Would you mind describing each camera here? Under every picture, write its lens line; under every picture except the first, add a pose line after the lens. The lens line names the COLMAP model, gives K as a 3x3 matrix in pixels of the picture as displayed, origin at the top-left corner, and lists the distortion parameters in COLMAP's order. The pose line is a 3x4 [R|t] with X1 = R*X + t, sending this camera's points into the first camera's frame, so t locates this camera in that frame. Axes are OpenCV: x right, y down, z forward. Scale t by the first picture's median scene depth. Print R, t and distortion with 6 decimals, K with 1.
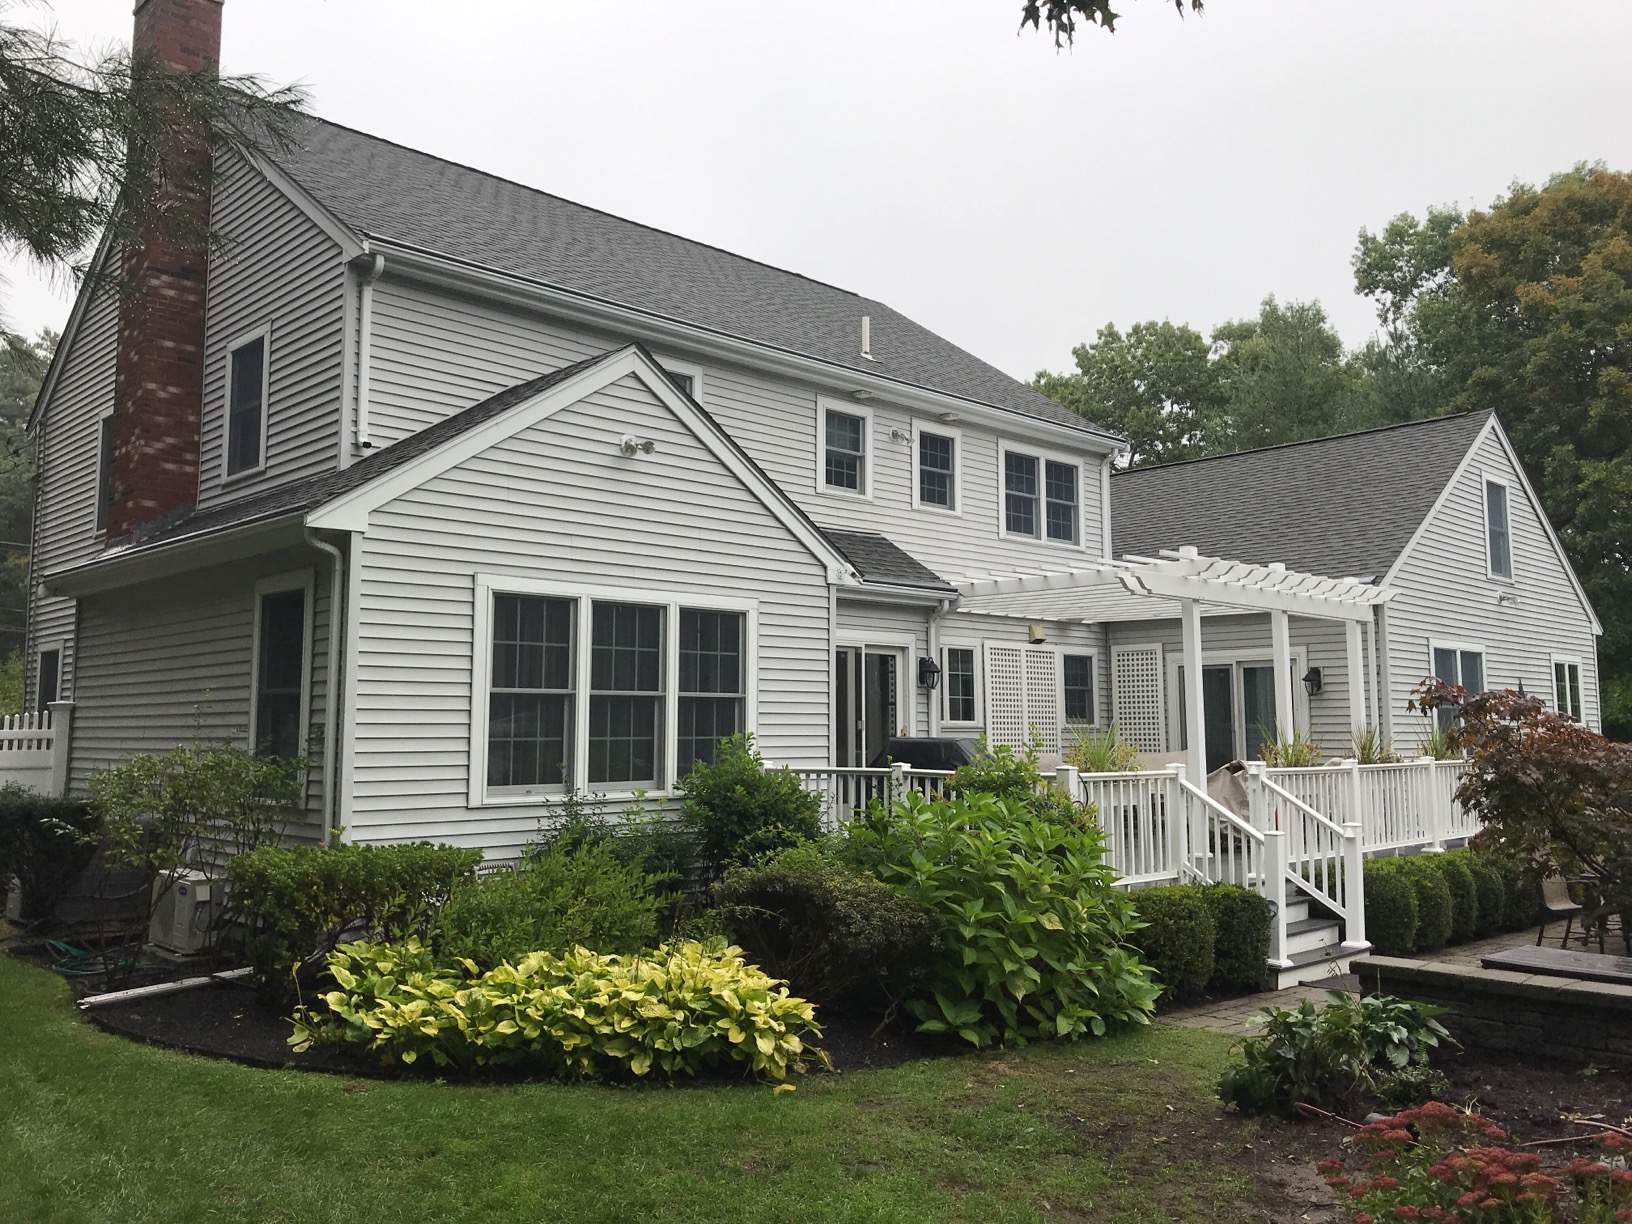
lens RADIAL K [[1337.1, 0, 807.4], [0, 1337.1, 603.9], [0, 0, 1]] dist [0.038176, -0.037650]
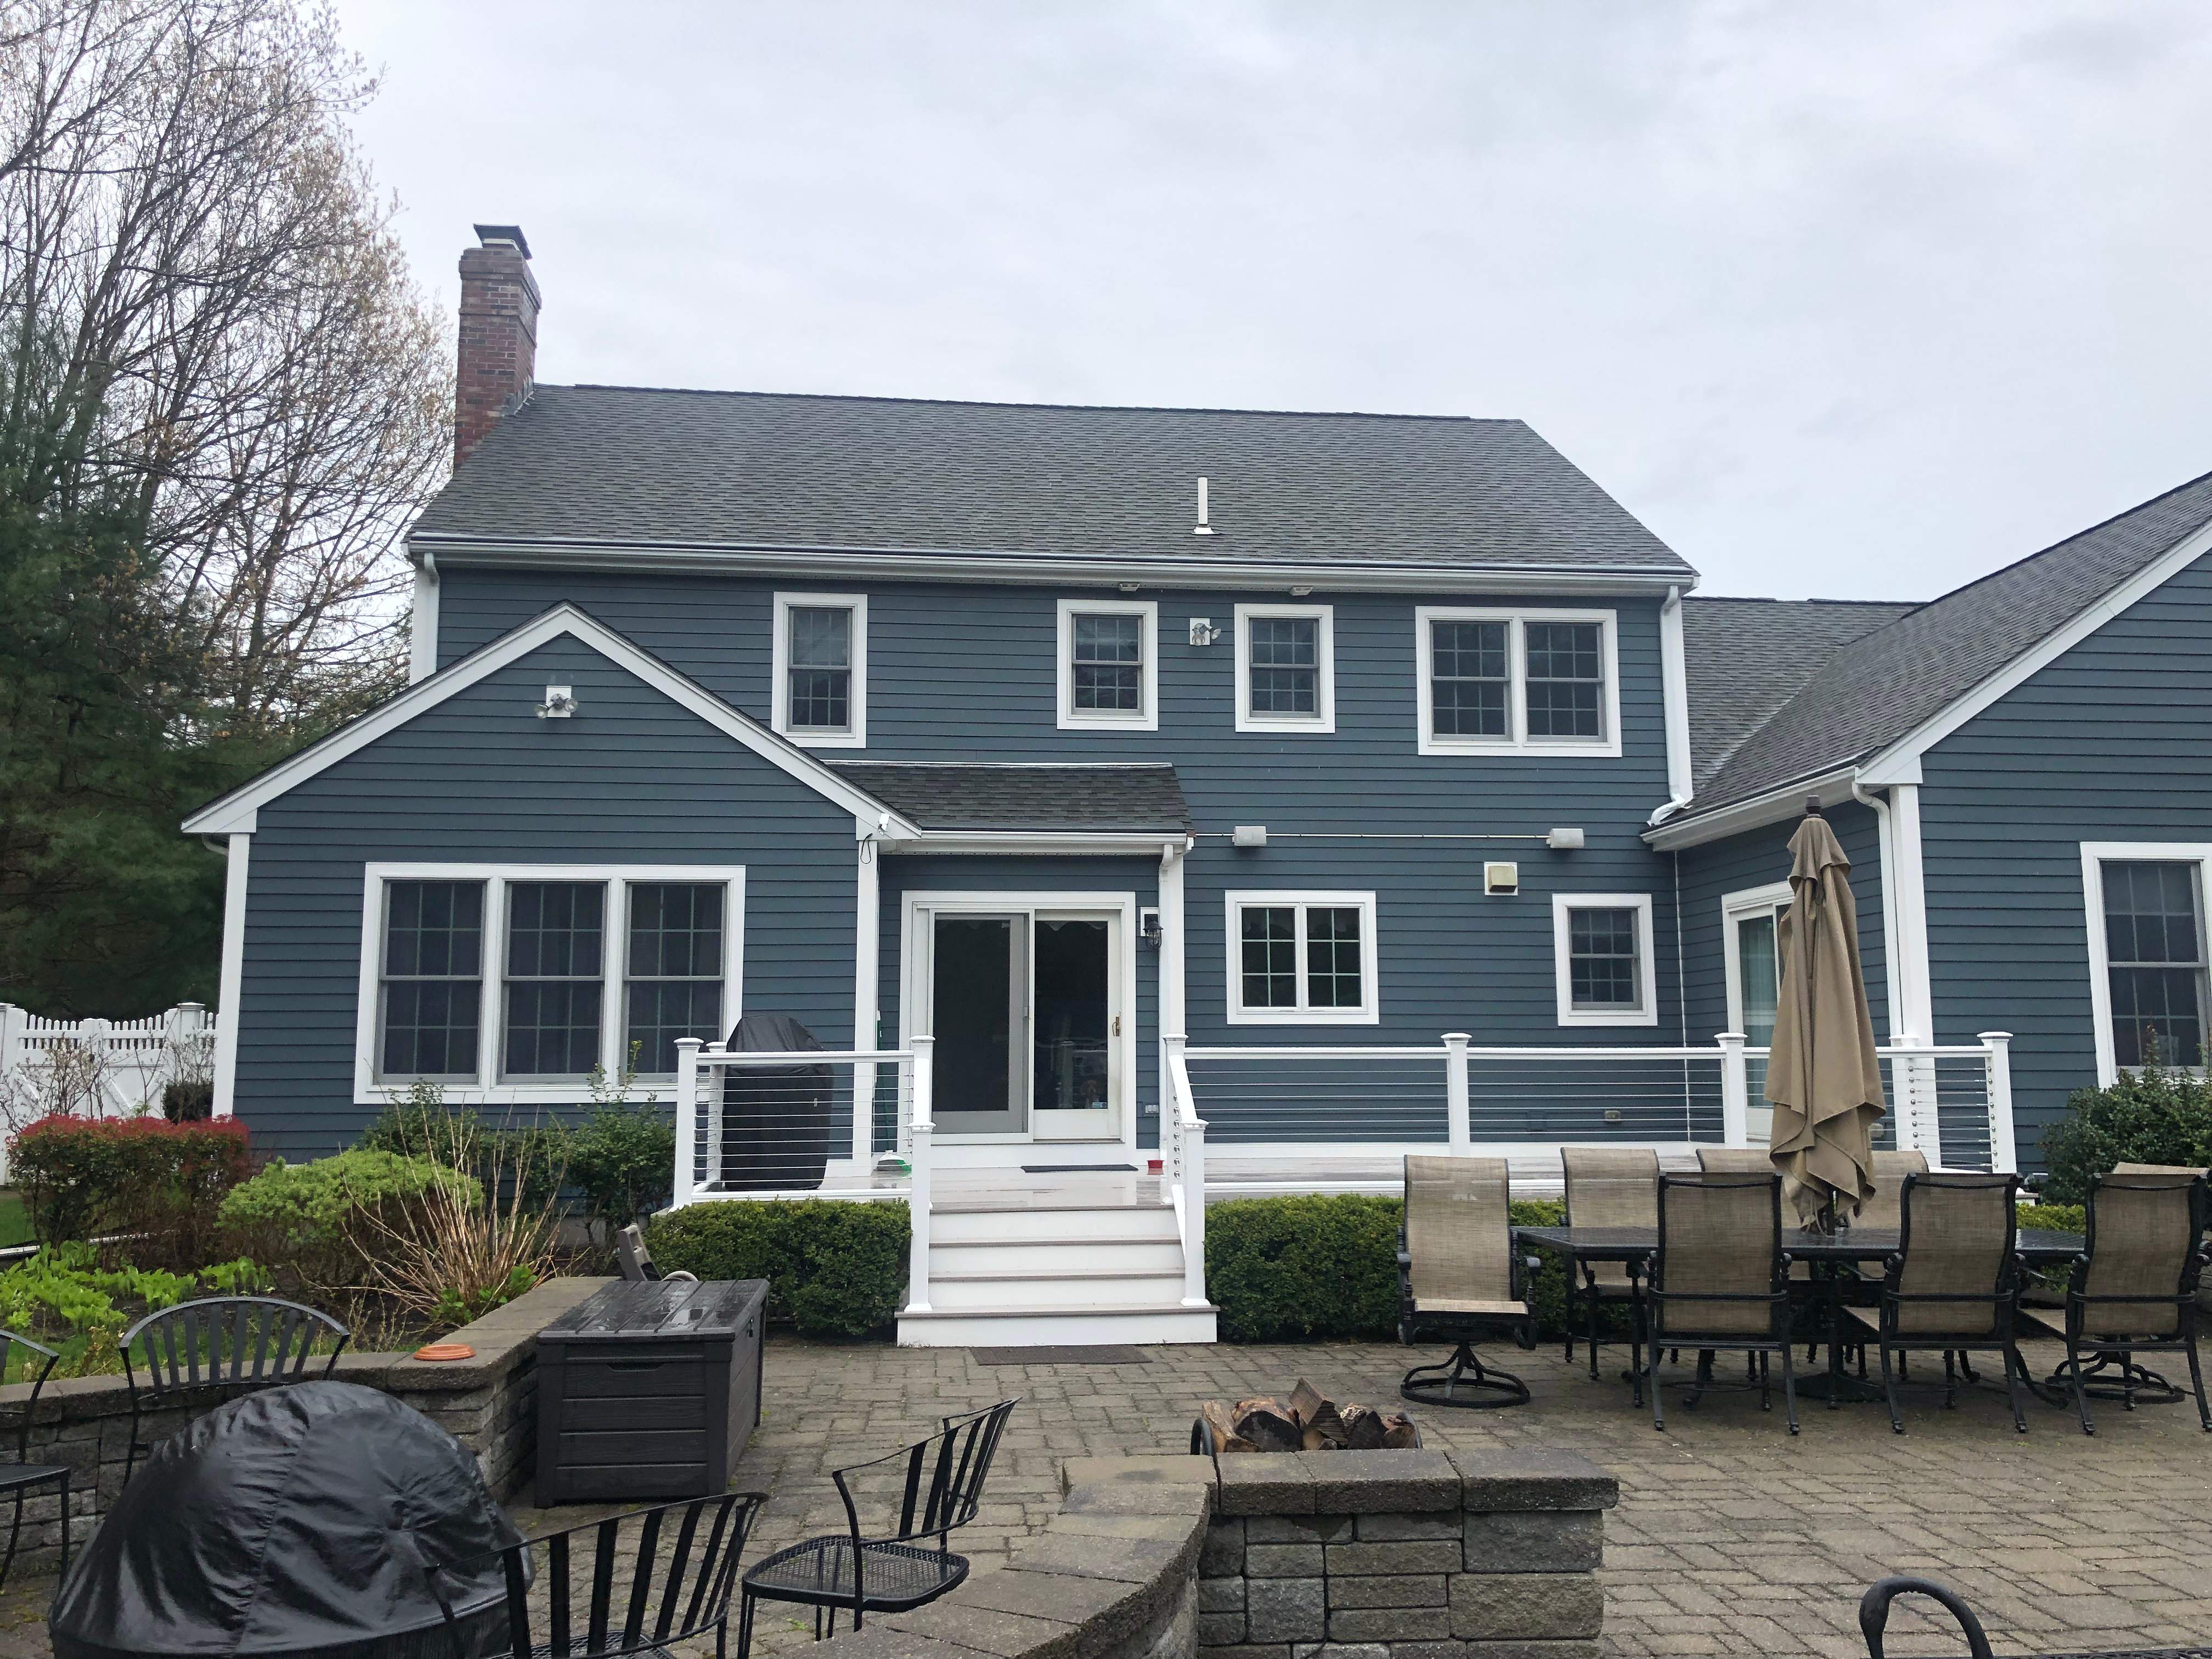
lens RADIAL K [[1810.2, 0, 1118.6], [0, 1810.2, 822.2], [0, 0, 1]] dist [0.060932, -0.072343]
pose [[0.789949, -0.080771, -0.607830, 0.772802], [0.061954, 0.996727, -0.051934, 0.039660], [0.610035, 0.003368, 0.792367, 0.191041]]
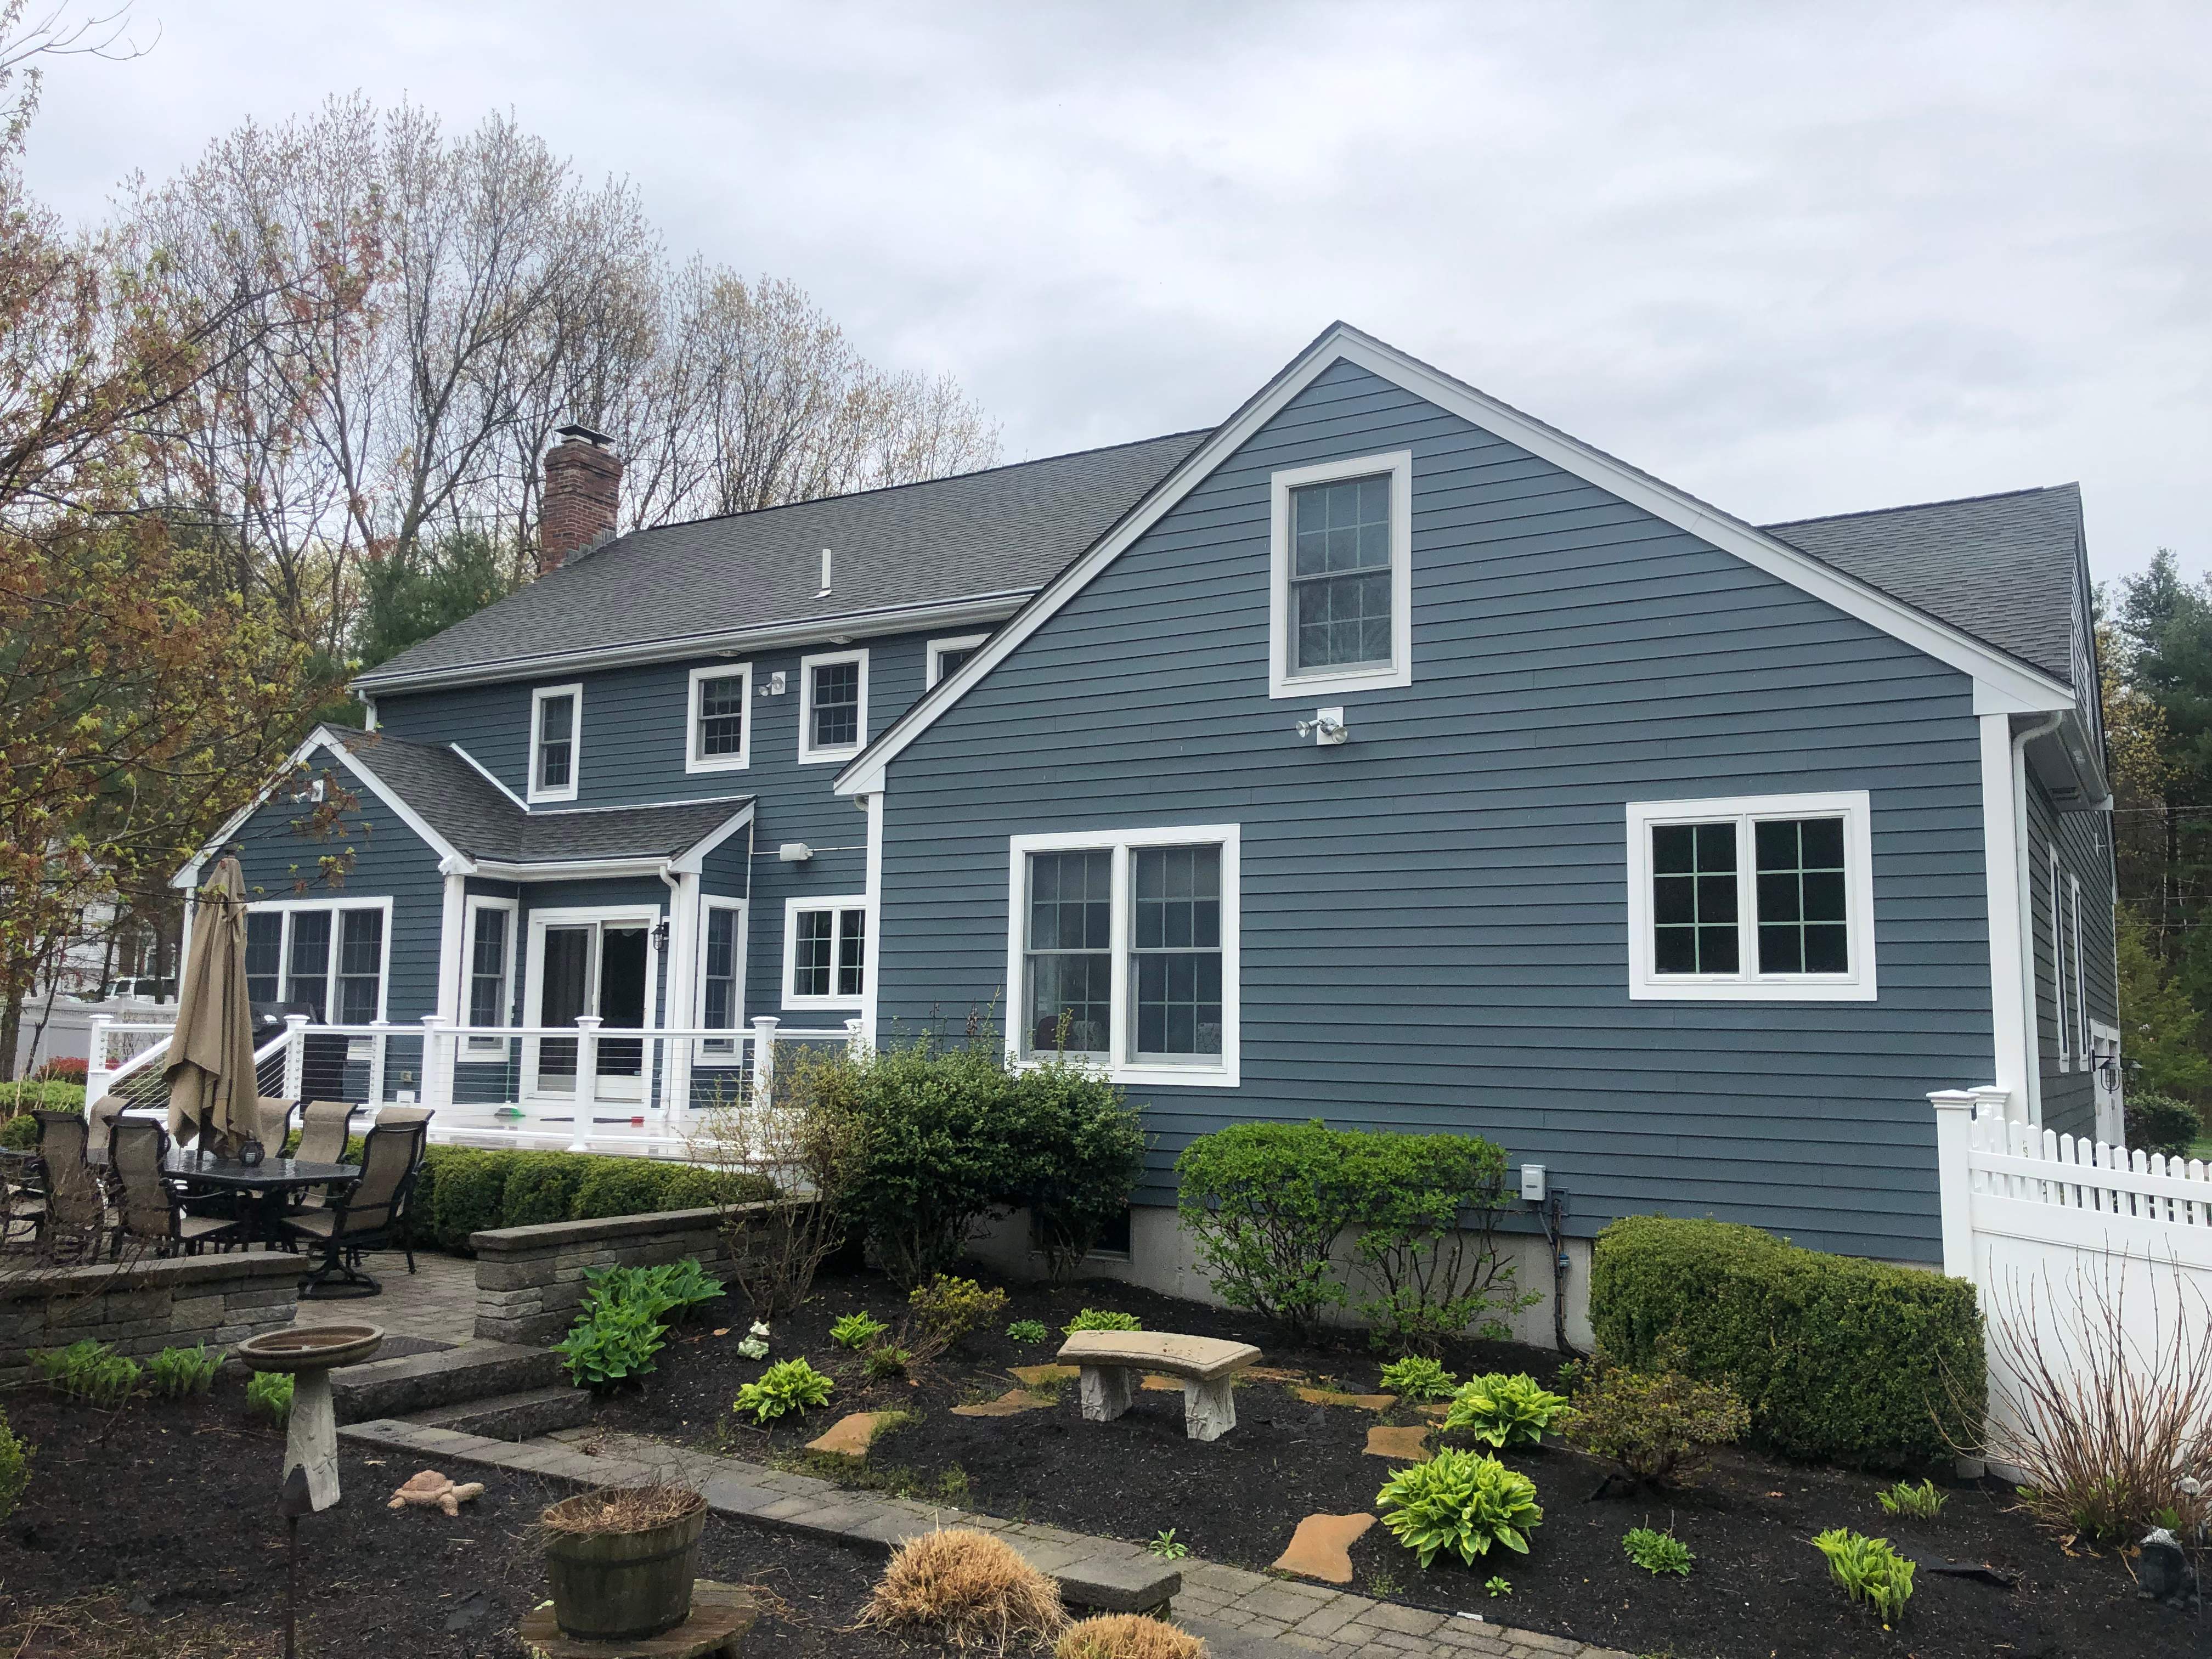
lens RADIAL K [[1810.2, 0, 1061.4], [0, 1810.2, 786.5], [0, 0, 1]] dist [0.060932, -0.072343]
pose [[0.247549, -0.128939, -0.960257, 1.552274], [0.076972, 0.990590, -0.113169, 0.119387], [0.965813, -0.045898, 0.255144, 1.040329]]
